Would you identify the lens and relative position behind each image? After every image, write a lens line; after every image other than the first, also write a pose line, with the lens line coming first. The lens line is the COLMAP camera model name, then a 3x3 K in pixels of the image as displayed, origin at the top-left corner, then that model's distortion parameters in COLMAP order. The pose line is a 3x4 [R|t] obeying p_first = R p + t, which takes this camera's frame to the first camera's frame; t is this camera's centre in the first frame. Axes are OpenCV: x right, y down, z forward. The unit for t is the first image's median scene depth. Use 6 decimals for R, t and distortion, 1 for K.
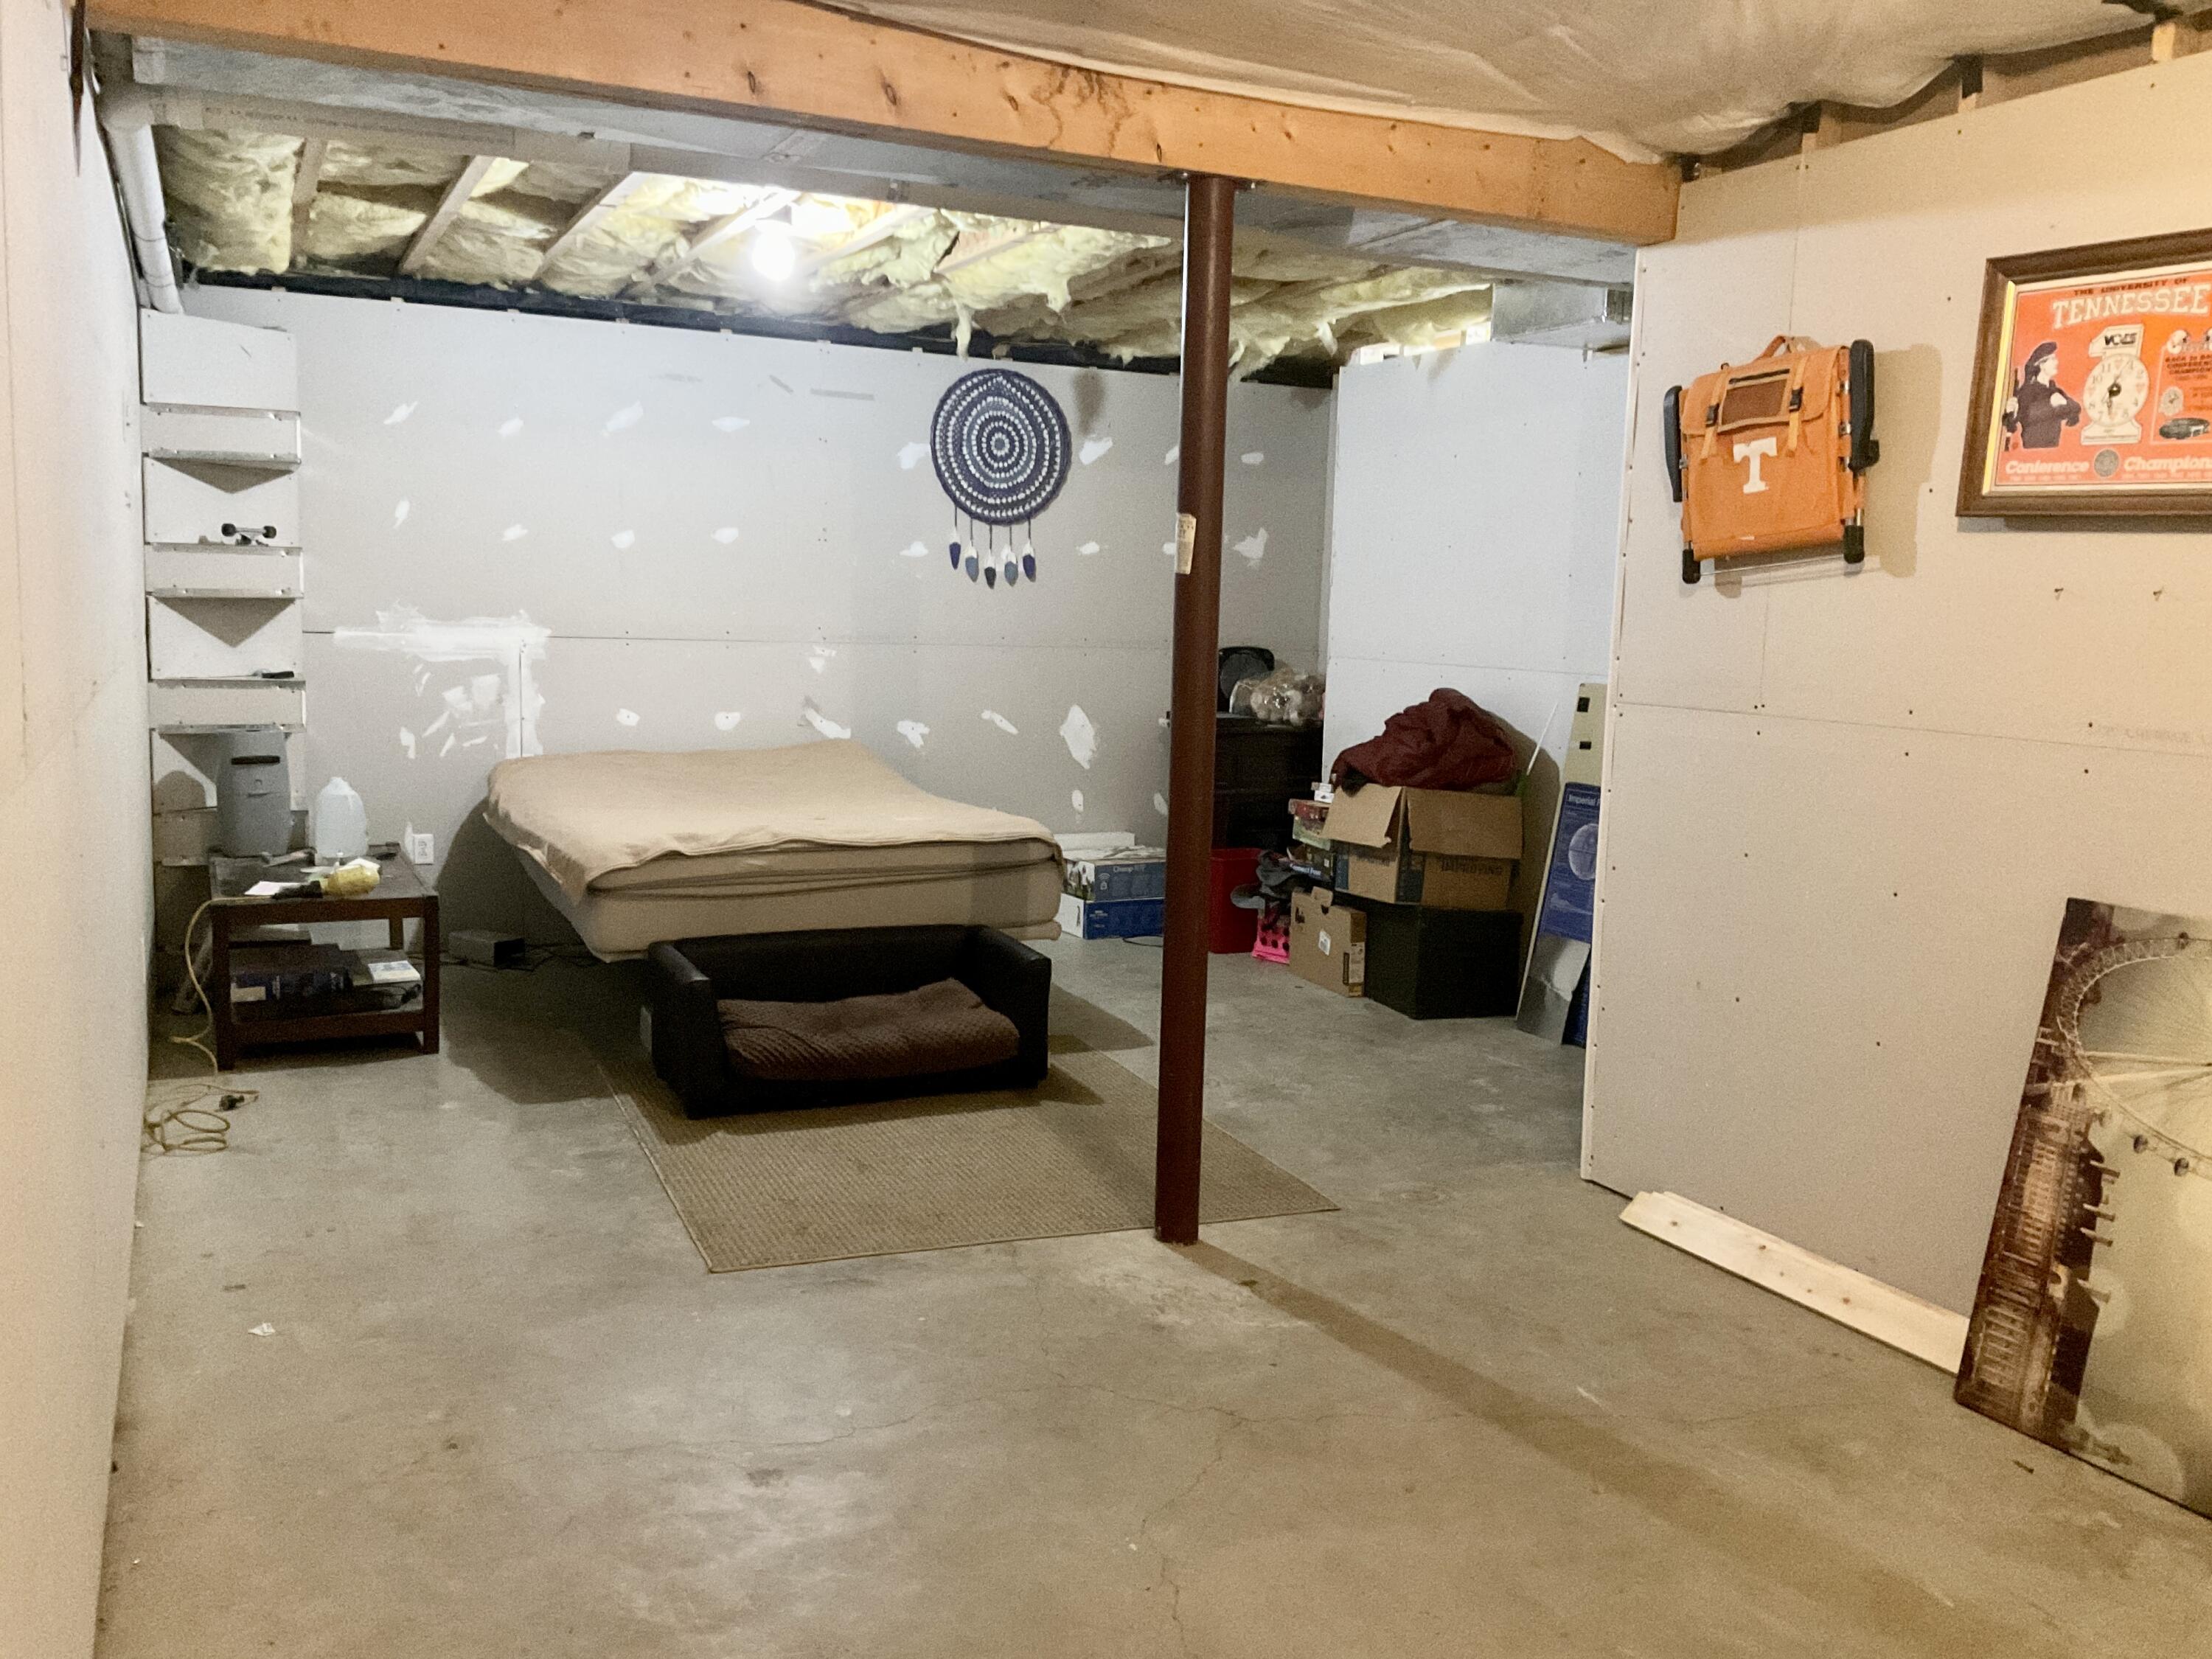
lens RADIAL K [[1845.1, 0, 1103.1], [0, 1845.1, 829.5], [0, 0, 1]] dist [0.041373, 0.002295]
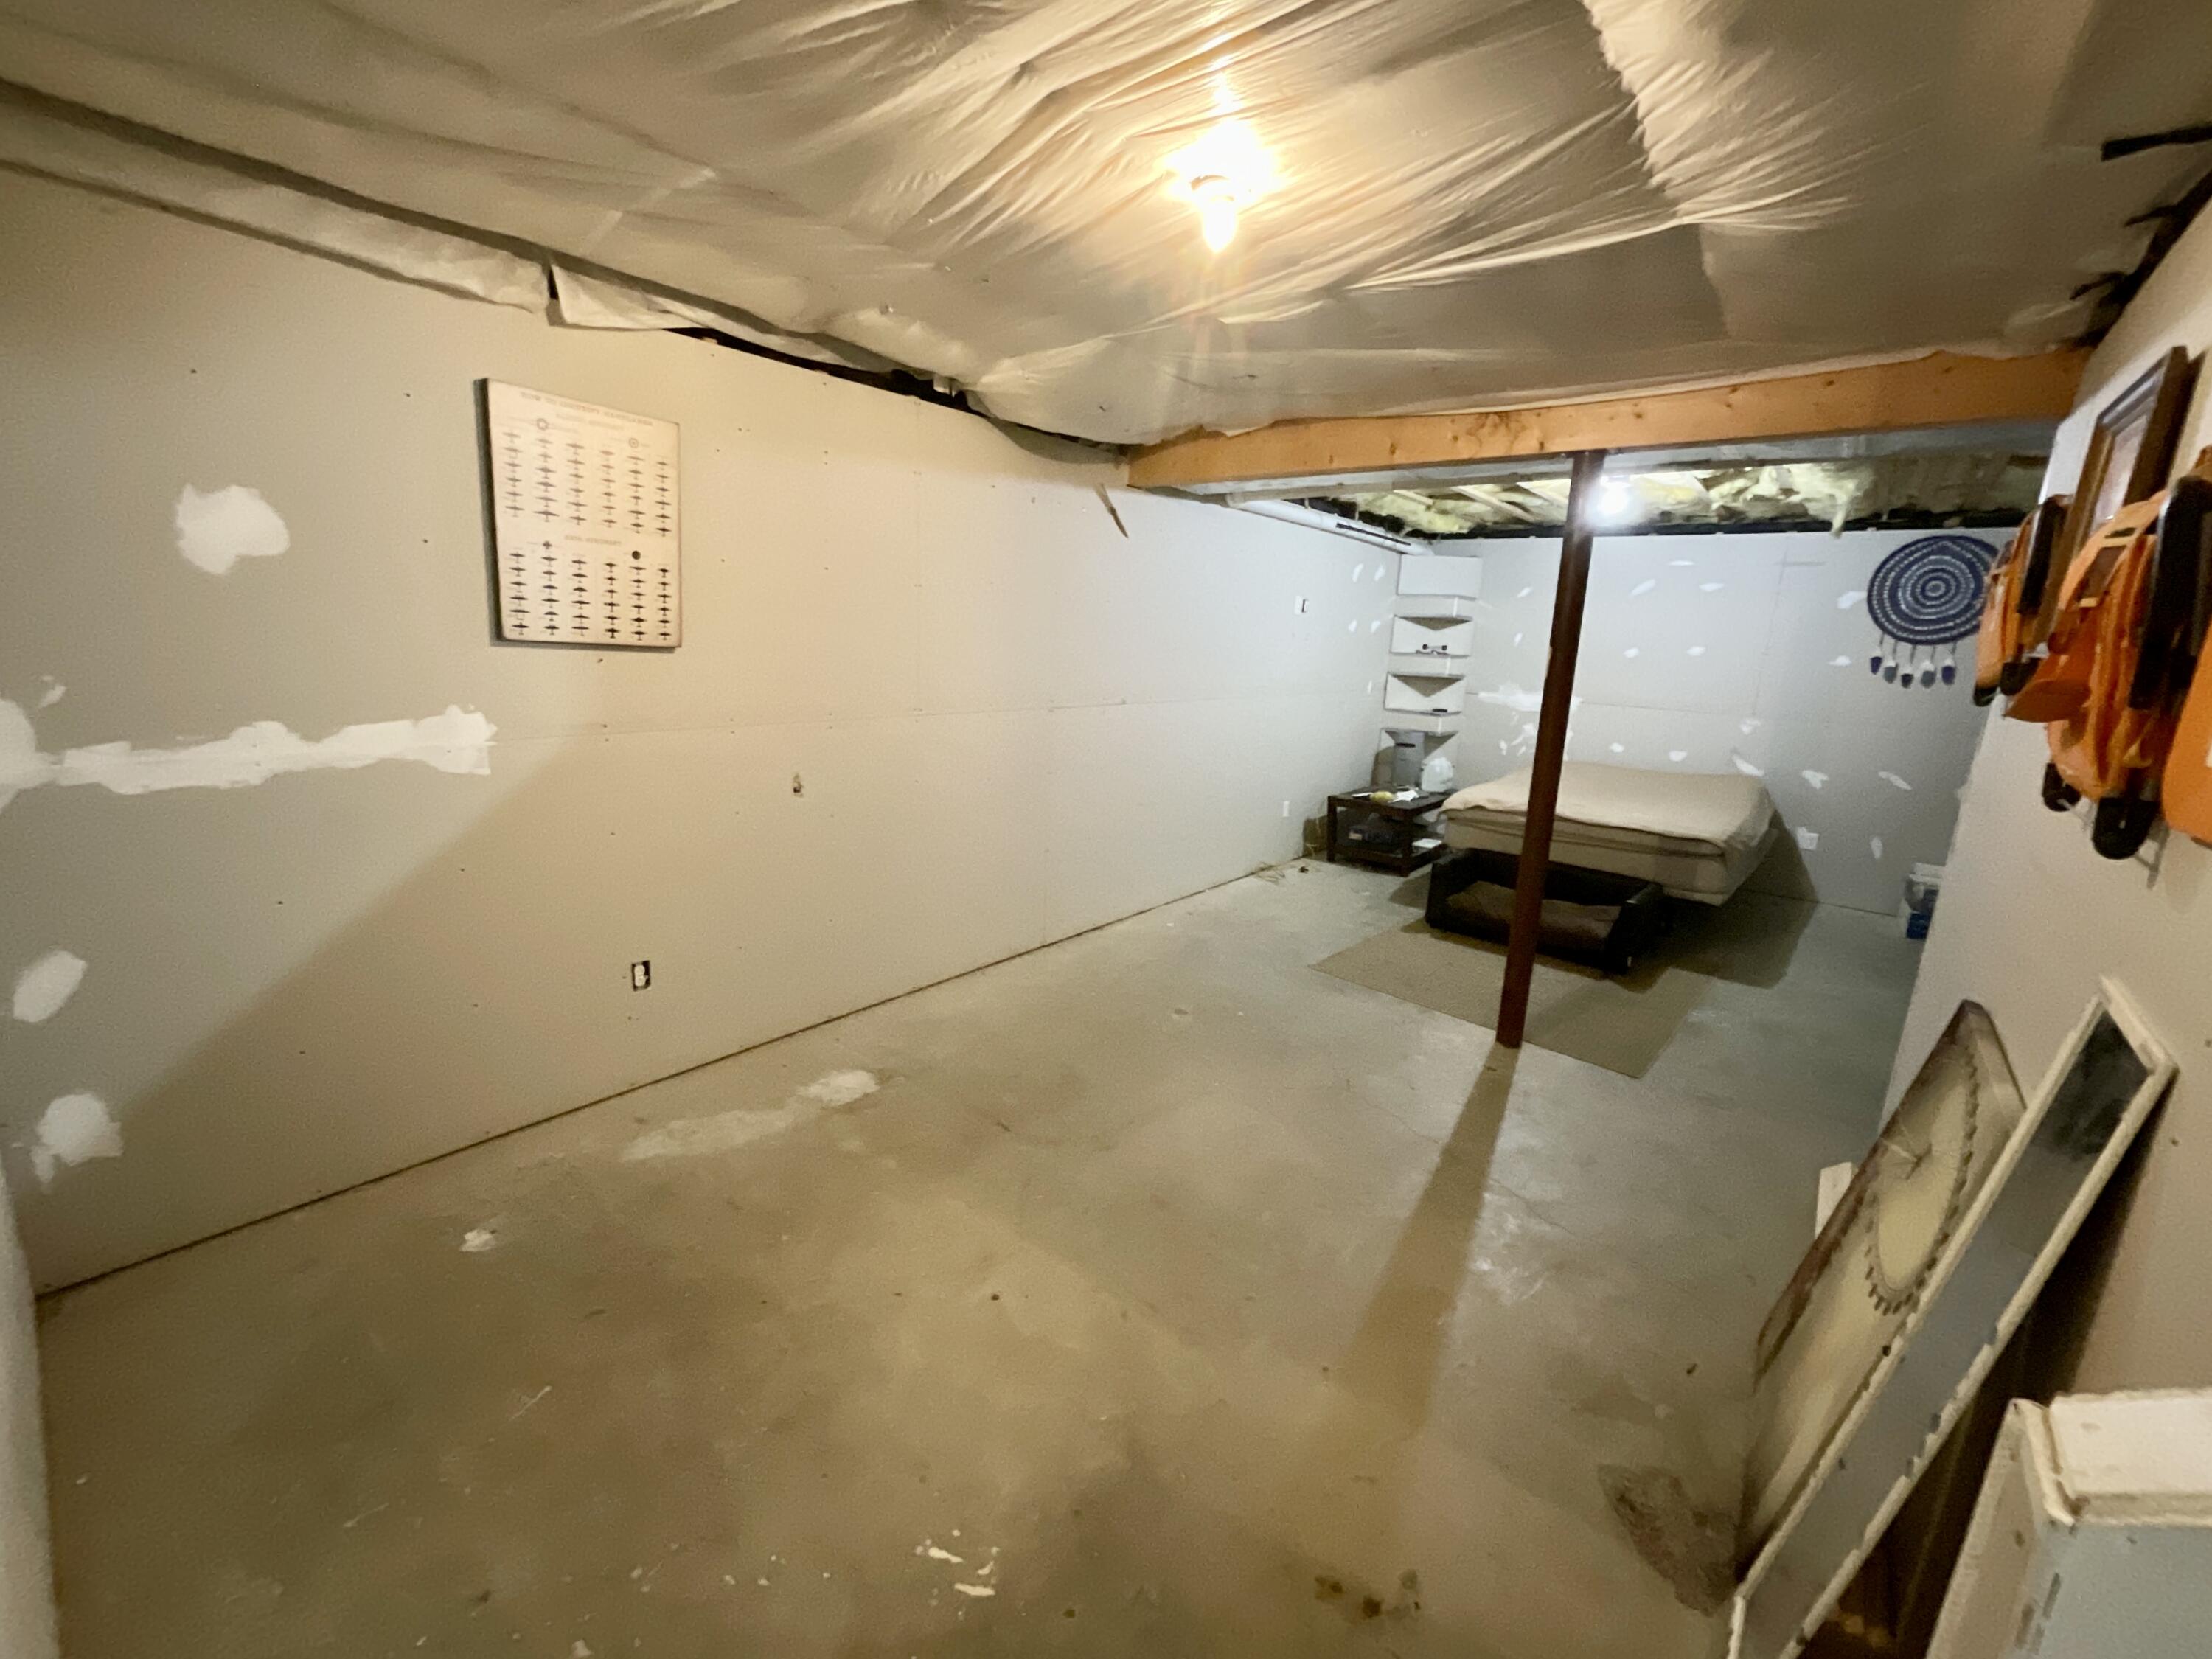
lens RADIAL K [[899.9, 0, 1086.3], [0, 899.9, 824.6], [0, 0, 1]] dist [0.002084, 0.000241]
pose [[0.405330, 0.185361, -0.895181, 0.351900], [-0.146396, 0.979751, 0.136586, -0.028972], [0.902372, 0.075688, 0.424259, 0.126960]]
